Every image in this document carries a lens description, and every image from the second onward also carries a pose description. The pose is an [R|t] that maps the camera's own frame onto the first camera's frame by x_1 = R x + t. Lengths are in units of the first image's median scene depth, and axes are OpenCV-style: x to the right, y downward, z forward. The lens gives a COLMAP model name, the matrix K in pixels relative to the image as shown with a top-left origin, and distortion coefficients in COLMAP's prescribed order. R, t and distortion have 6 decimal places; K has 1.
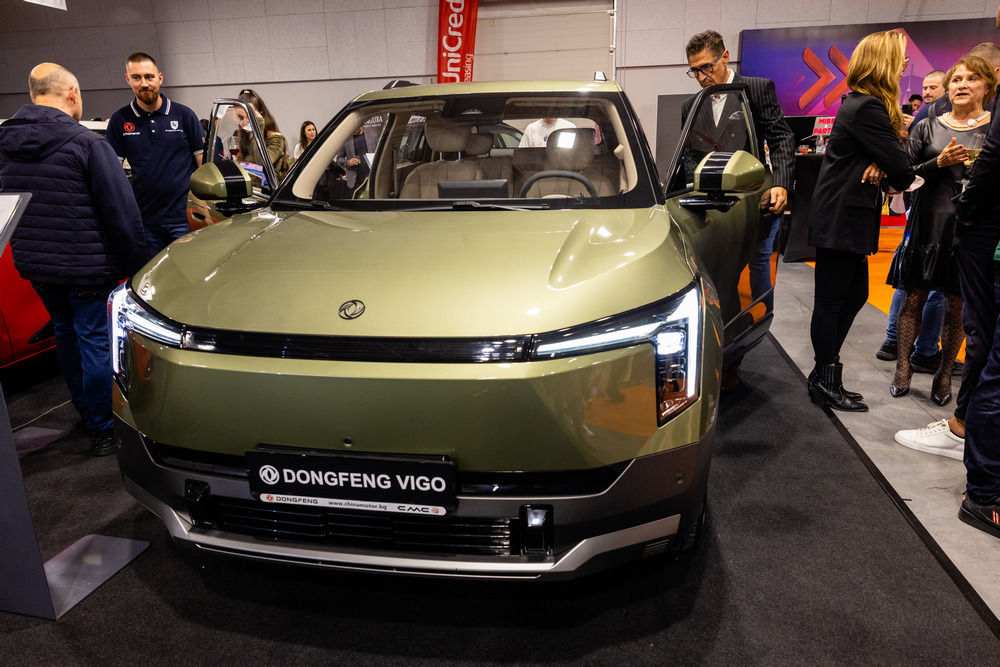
lens RADIAL K [[671.4, 0, 497.9], [0, 671.4, 331.3], [0, 0, 1]] dist [0.006043, -0.001735]
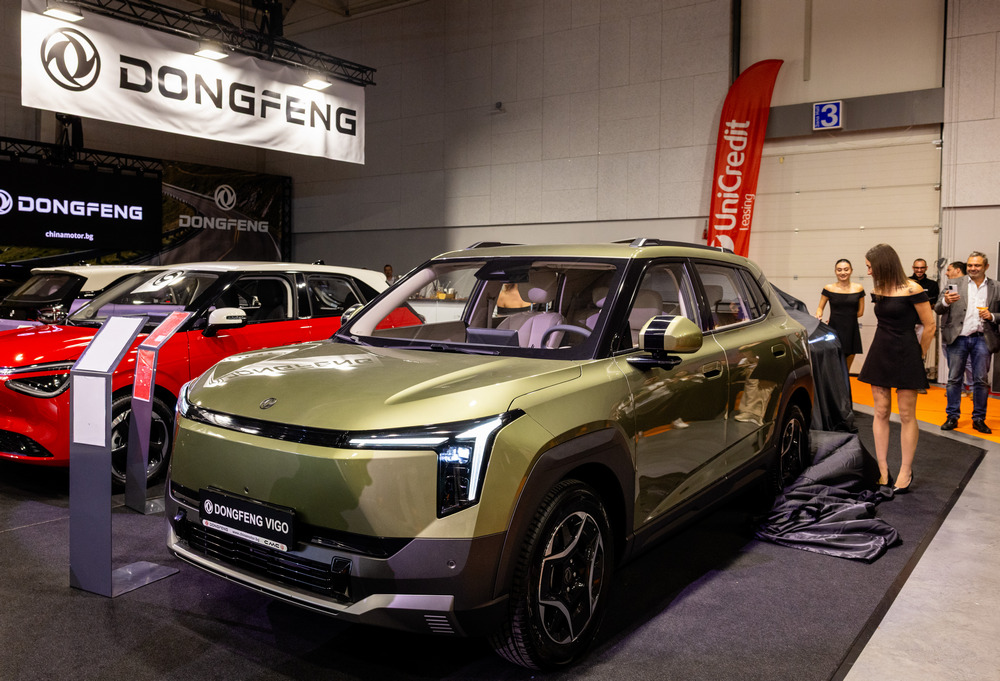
lens RADIAL K [[828.0, 0, 452.8], [0, 828.0, 324.8], [0, 0, 1]] dist [-0.007727, -0.004705]
pose [[0.881897, 0.060016, -0.467607, 0.678927], [-0.161632, 0.970239, -0.180307, 0.043833], [0.442870, 0.234593, 0.865351, -0.315738]]
